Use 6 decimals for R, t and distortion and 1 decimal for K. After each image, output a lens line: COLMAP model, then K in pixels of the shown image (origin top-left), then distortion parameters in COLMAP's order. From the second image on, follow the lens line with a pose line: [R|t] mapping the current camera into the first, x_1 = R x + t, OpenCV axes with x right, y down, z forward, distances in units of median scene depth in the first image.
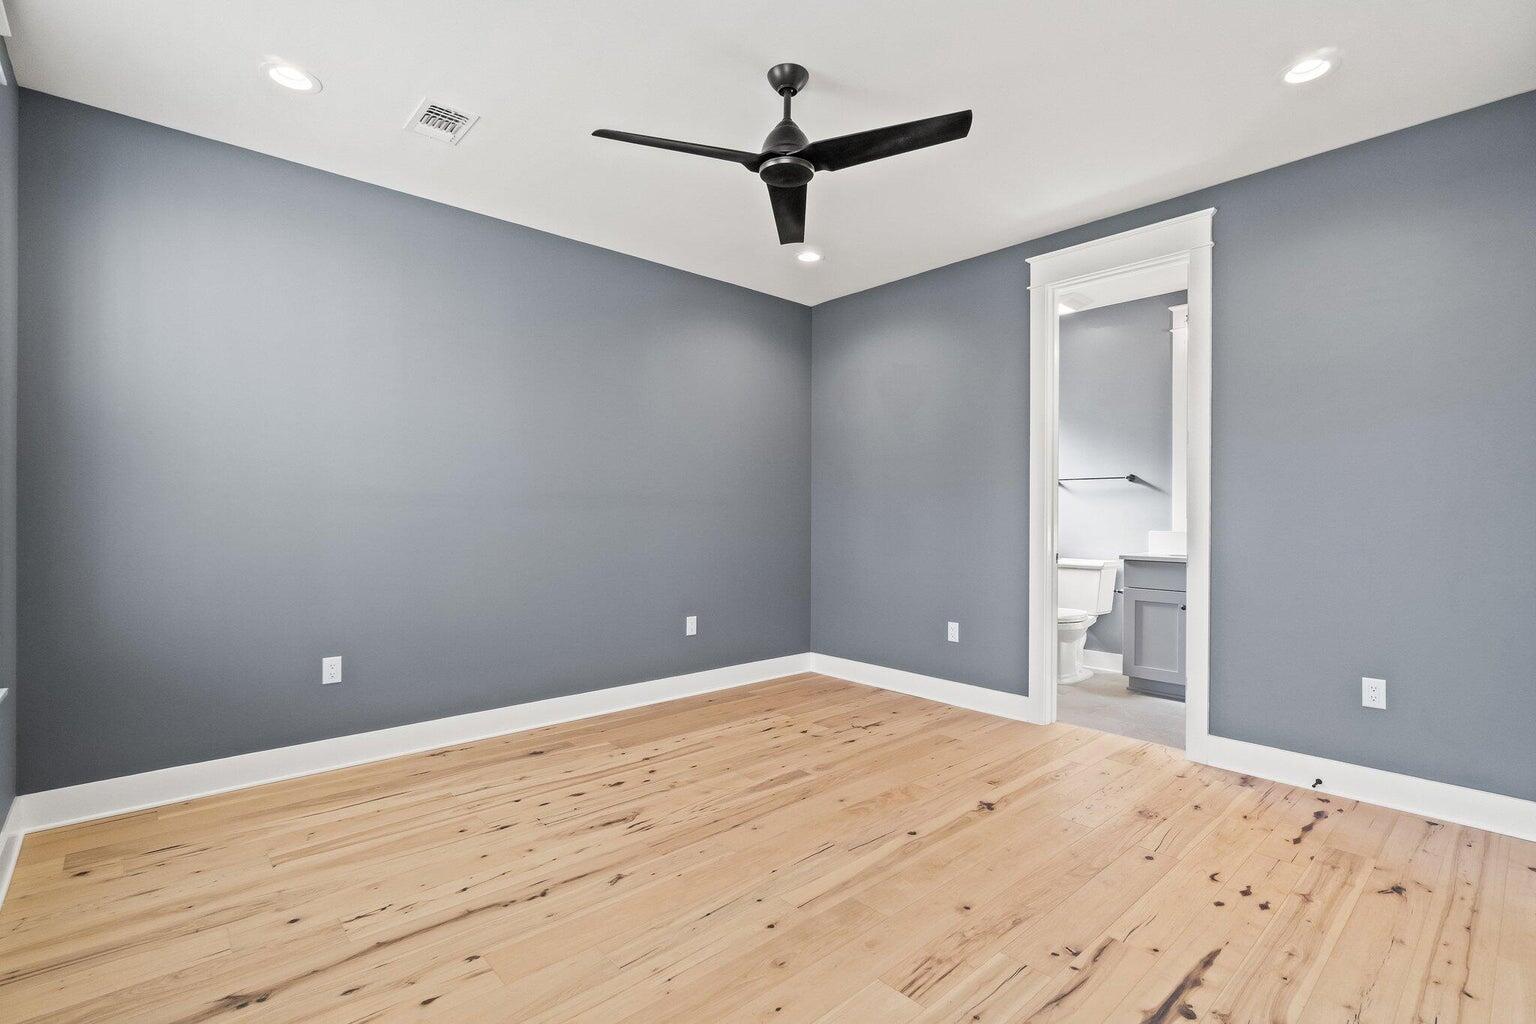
lens RADIAL K [[701.5, 0, 770.4], [0, 701.5, 511.9], [0, 0, 1]] dist [-0.000673, 0.000050]
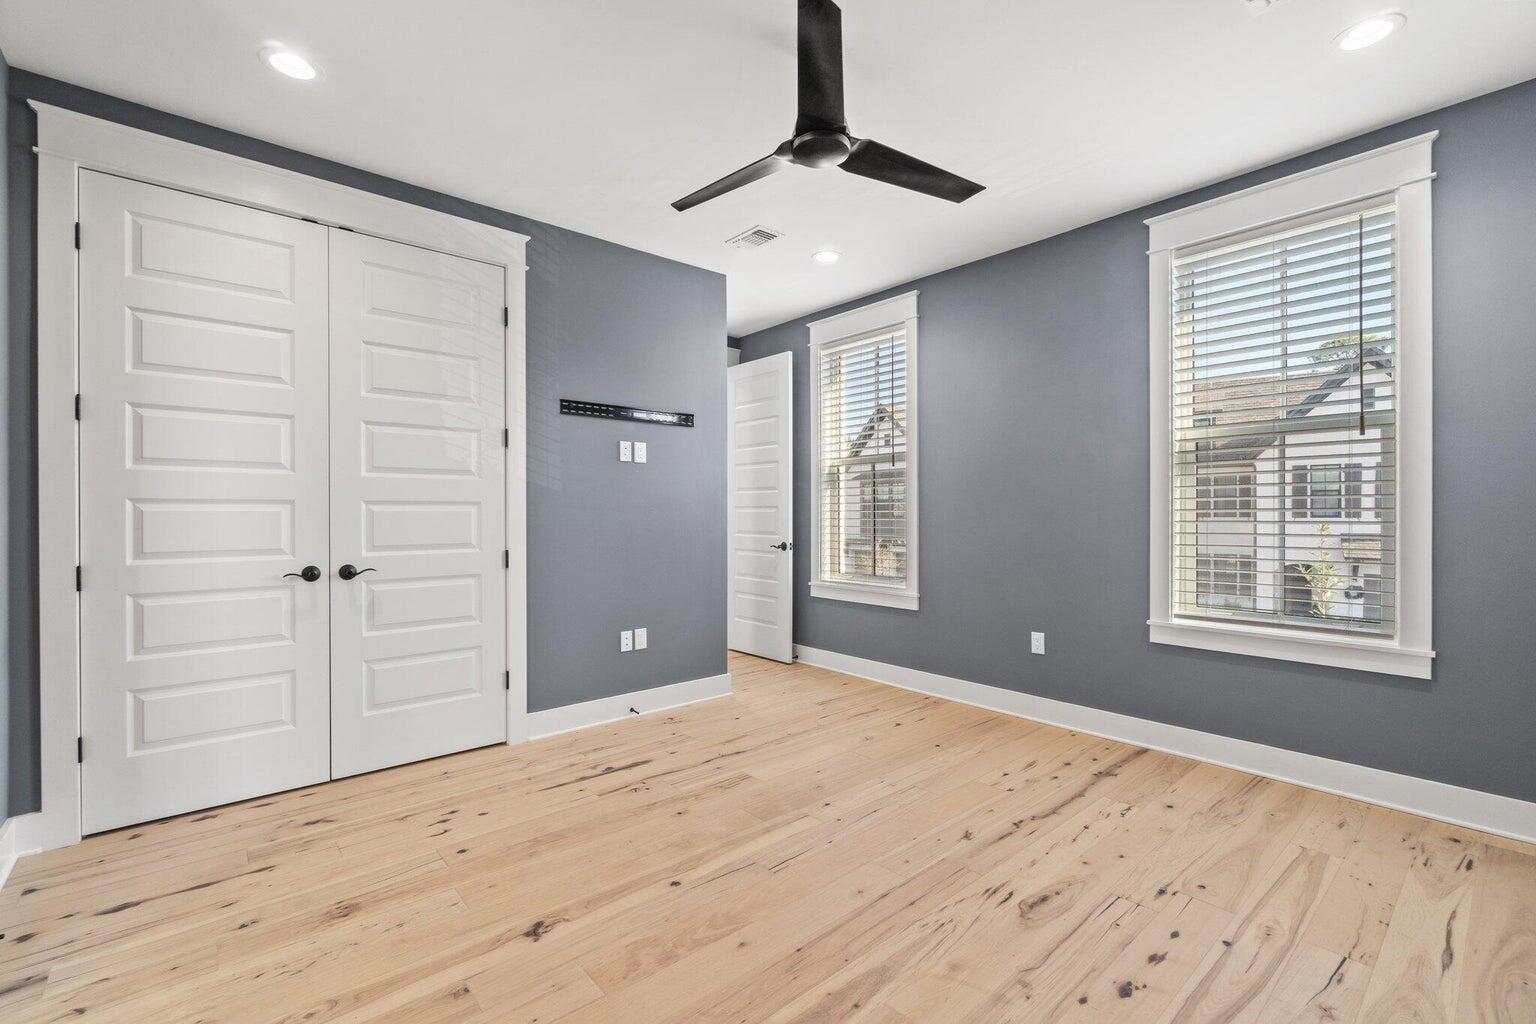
lens RADIAL K [[661.3, 0, 767.3], [0, 661.3, 517.9], [0, 0, 1]] dist [-0.005773, 0.000907]
pose [[-0.999729, -0.002581, 0.023150, 0.077698], [-0.002530, 0.999994, 0.002254, 0.006508], [-0.023155, 0.002194, -0.999729, 1.964860]]
